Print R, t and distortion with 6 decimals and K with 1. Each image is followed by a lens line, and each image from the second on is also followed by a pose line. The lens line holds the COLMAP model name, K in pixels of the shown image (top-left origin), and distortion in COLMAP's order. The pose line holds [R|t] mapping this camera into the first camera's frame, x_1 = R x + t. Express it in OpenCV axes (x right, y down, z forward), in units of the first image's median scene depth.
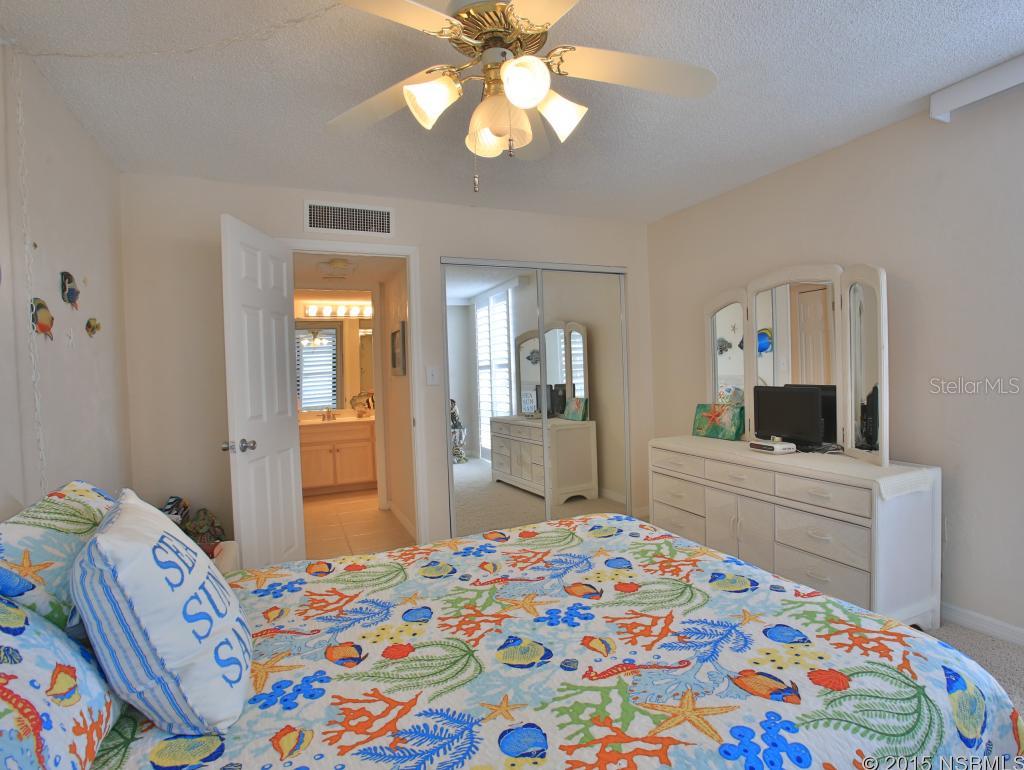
lens RADIAL K [[497.1, 0, 512.0], [0, 497.1, 385.0], [0, 0, 1]] dist [-0.054893, 0.000453]
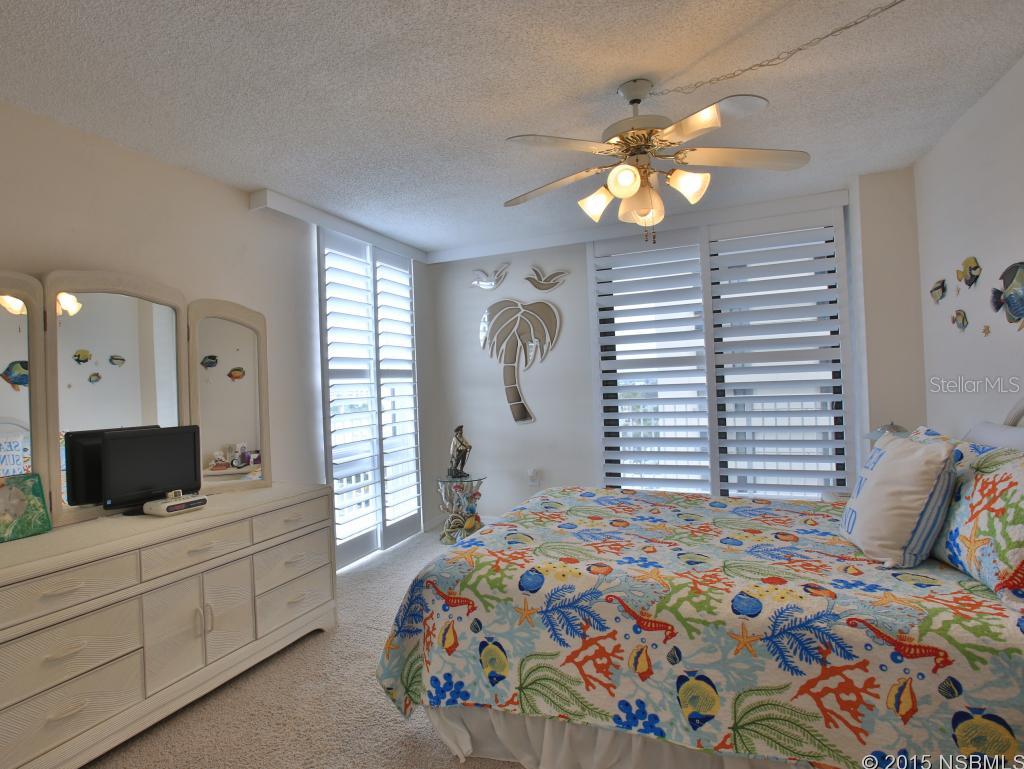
lens RADIAL K [[497.1, 0, 512.0], [0, 497.1, 384.5], [0, 0, 1]] dist [-0.054893, 0.000453]
pose [[-0.675122, 0.065523, 0.734790, -0.667474], [0.084306, 0.996375, -0.011390, -0.019018], [-0.732873, 0.054258, -0.678199, 1.920434]]
